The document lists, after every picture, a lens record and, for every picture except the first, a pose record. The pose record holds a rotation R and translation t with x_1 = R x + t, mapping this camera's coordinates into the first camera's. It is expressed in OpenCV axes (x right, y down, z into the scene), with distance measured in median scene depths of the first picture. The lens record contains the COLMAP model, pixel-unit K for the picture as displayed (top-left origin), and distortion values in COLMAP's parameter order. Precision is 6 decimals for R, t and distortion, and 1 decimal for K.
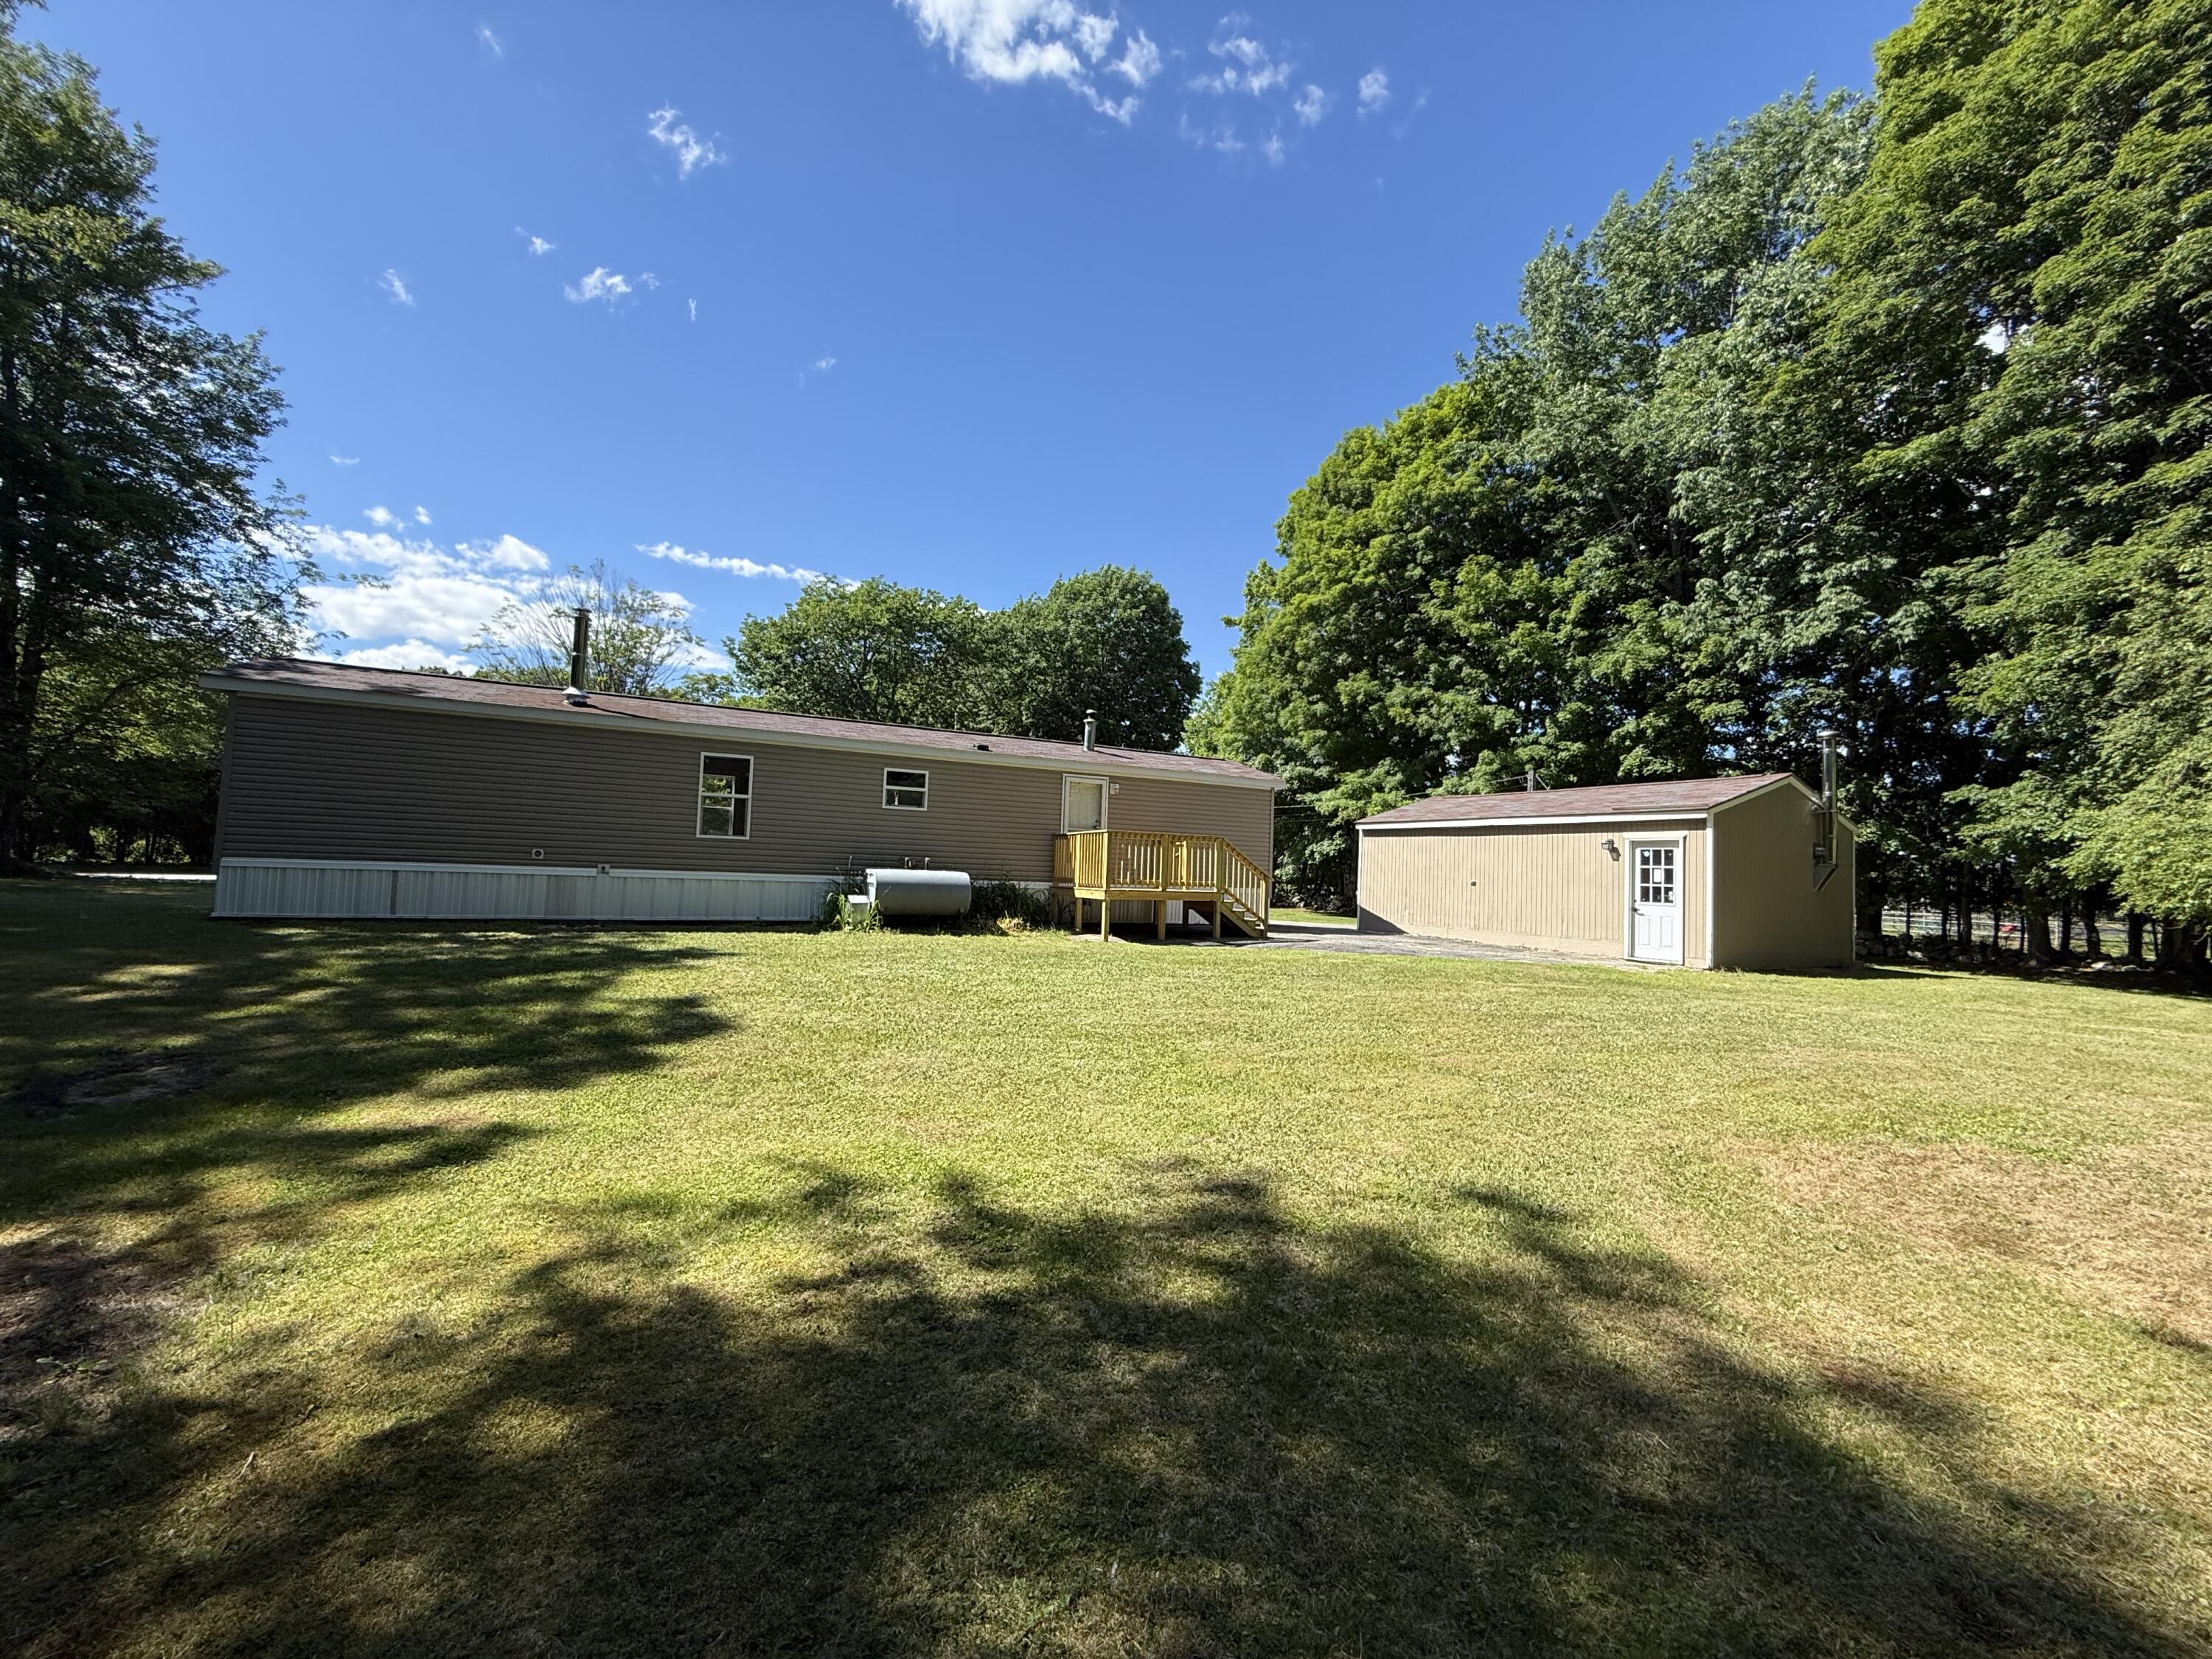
lens RADIAL K [[878.7, 0, 1114.4], [0, 878.7, 822.0], [0, 0, 1]] dist [-0.000722, -0.000193]
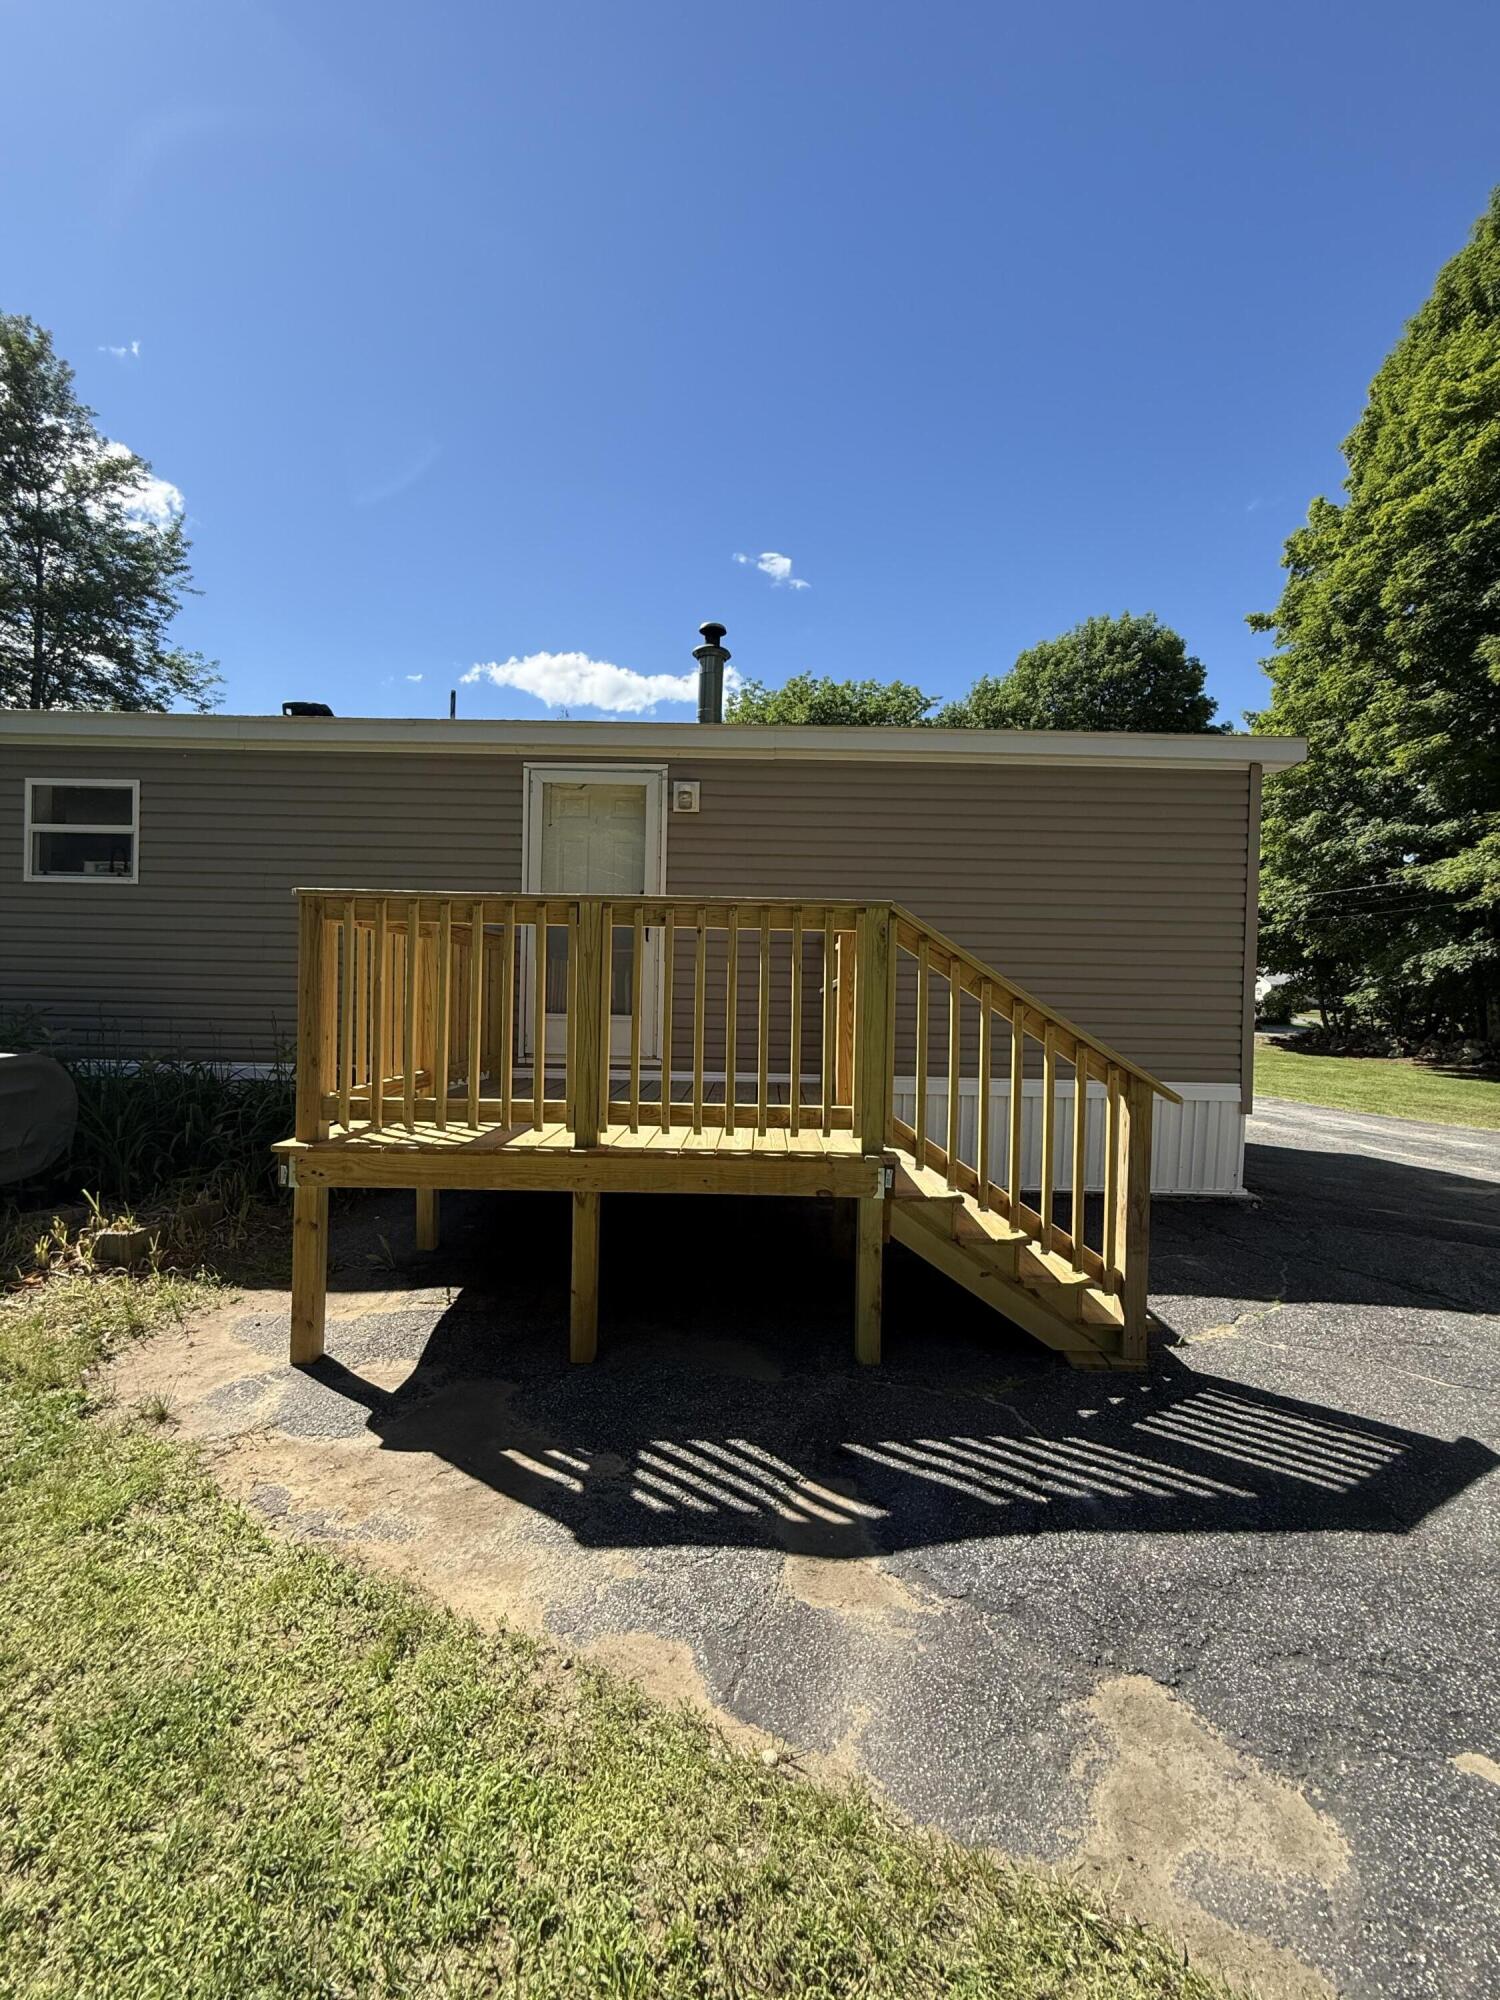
lens RADIAL K [[794.4, 0, 753.7], [0, 794.4, 998.9], [0, 0, 1]] dist [-0.000722, -0.000193]
pose [[0.888266, -0.012344, -0.459164, 0.076206], [0.039205, 0.998029, 0.049011, 0.012901], [0.457654, -0.061536, 0.886999, 0.335331]]
